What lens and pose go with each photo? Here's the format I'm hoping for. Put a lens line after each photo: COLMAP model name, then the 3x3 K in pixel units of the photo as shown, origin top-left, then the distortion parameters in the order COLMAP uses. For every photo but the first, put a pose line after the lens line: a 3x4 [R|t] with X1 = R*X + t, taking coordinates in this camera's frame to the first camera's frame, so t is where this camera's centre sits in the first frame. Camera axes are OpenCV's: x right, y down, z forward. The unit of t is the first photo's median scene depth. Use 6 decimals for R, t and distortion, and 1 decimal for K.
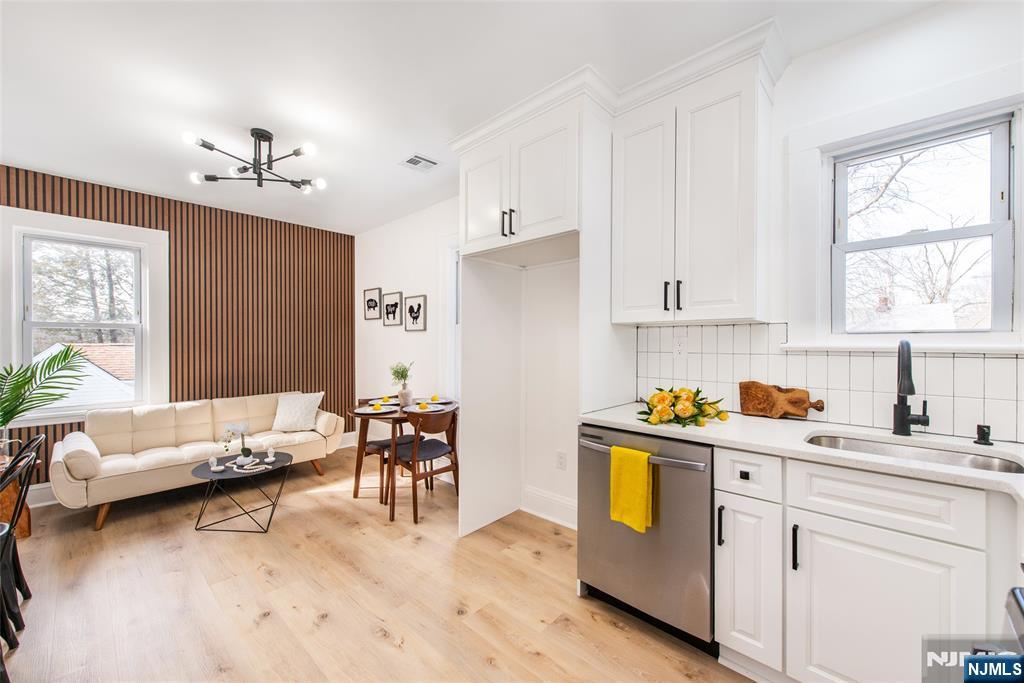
lens RADIAL K [[404.4, 0, 512.0], [0, 404.4, 341.5], [0, 0, 1]] dist [0.009415, 0.000087]
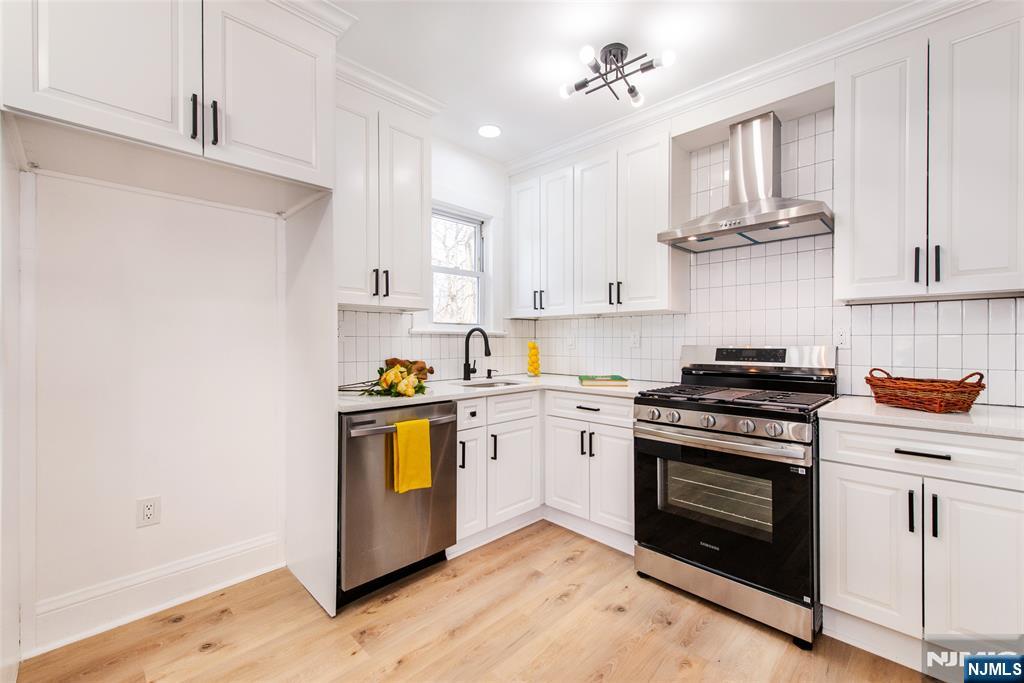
lens RADIAL K [[424.1, 0, 512.0], [0, 424.1, 341.5], [0, 0, 1]] dist [0.000928, 0.000039]
pose [[0.020704, -0.001259, 0.999785, -0.871299], [-0.001576, 0.999998, 0.001292, 0.052735], [-0.999784, -0.001602, 0.020702, 0.729772]]
